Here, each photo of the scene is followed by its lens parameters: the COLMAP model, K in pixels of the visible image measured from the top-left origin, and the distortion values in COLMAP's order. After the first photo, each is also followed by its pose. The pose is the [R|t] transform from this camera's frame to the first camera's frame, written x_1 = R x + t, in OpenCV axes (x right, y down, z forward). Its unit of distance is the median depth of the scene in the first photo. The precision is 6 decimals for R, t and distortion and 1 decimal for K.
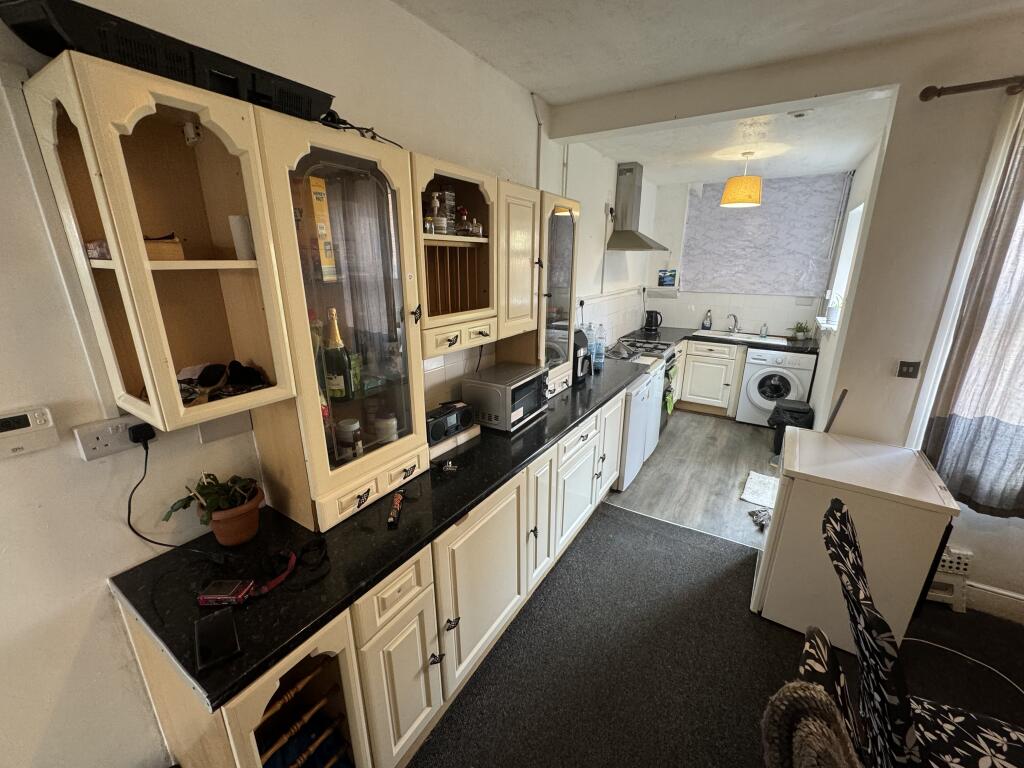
lens RADIAL K [[407.6, 0, 512.0], [0, 407.6, 384.0], [0, 0, 1]] dist [-0.000275, -0.000088]
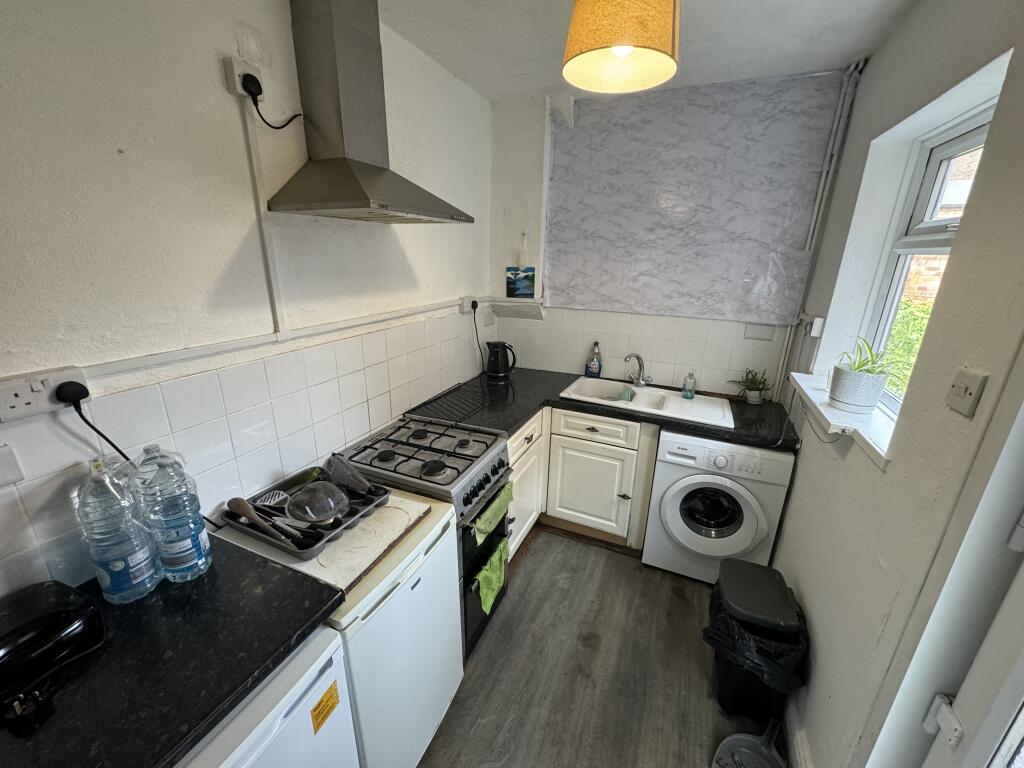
lens RADIAL K [[407.6, 0, 512.0], [0, 407.6, 384.0], [0, 0, 1]] dist [-0.000275, -0.000088]
pose [[0.988816, -0.026580, 0.146756, 0.317322], [0.024155, 0.999541, 0.018285, -0.150892], [-0.147175, -0.014535, 0.989004, 0.518155]]
